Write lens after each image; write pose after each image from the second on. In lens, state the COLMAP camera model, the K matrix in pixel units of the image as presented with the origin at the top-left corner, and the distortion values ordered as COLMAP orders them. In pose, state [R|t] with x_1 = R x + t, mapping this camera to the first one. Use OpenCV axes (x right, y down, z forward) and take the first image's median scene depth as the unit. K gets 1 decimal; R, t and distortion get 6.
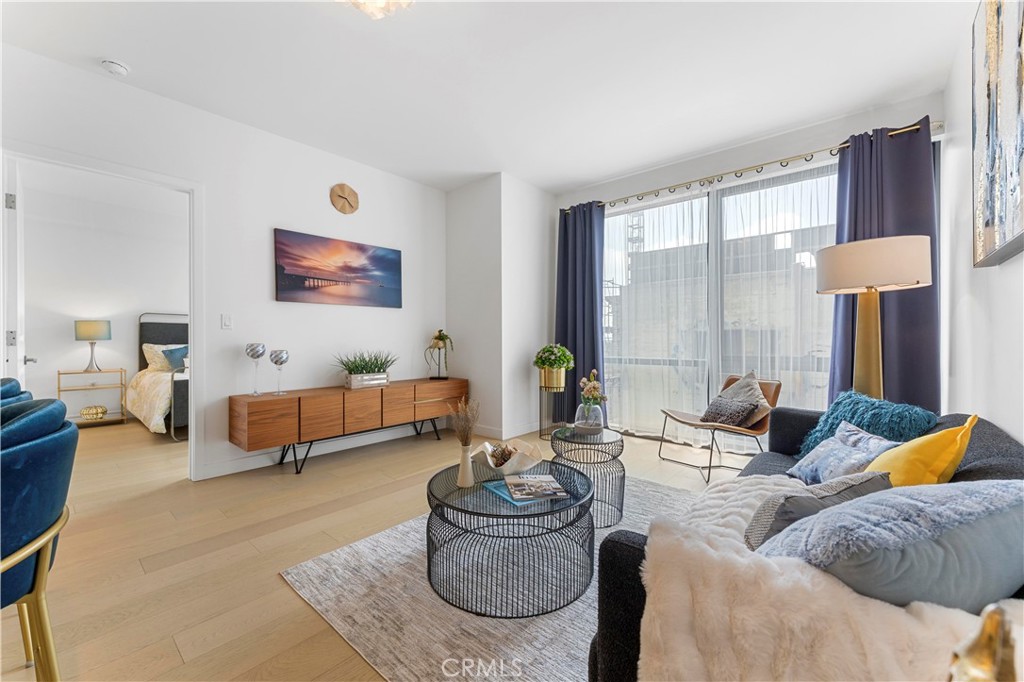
lens RADIAL K [[399.7, 0, 515.3], [0, 399.7, 339.1], [0, 0, 1]] dist [0.000307, 0.000055]
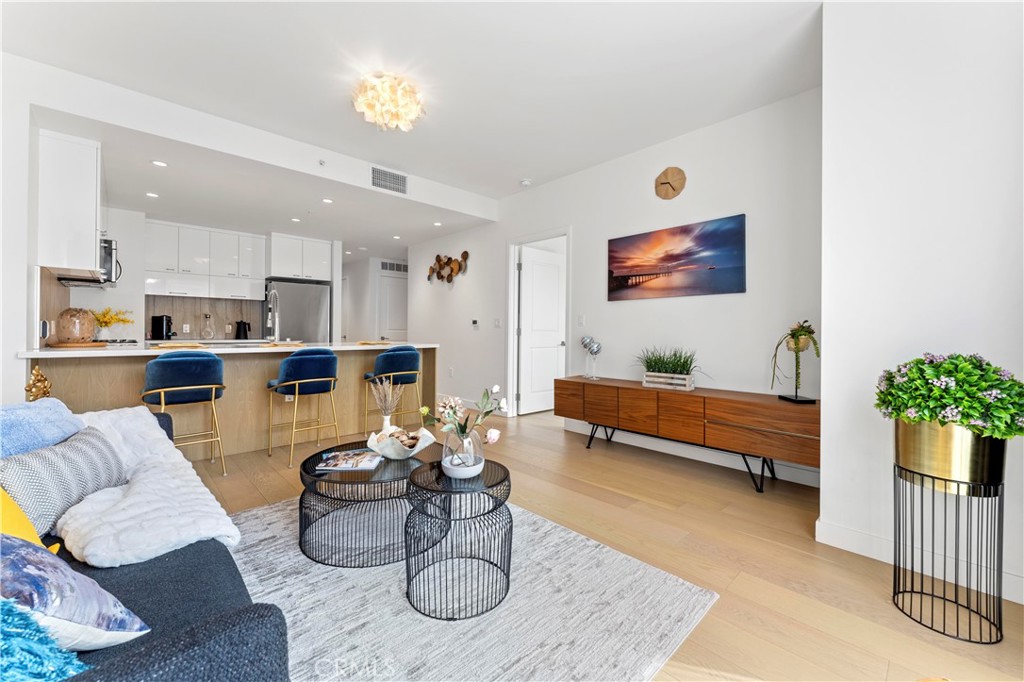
lens RADIAL K [[406.9, 0, 513.7], [0, 406.9, 331.3], [0, 0, 1]] dist [0.001211, 0.000096]
pose [[-0.094398, 0.002109, -0.995532, 0.600237], [-0.010132, 0.999944, 0.003079, -0.006936], [0.995483, 0.010378, -0.094371, 0.801740]]
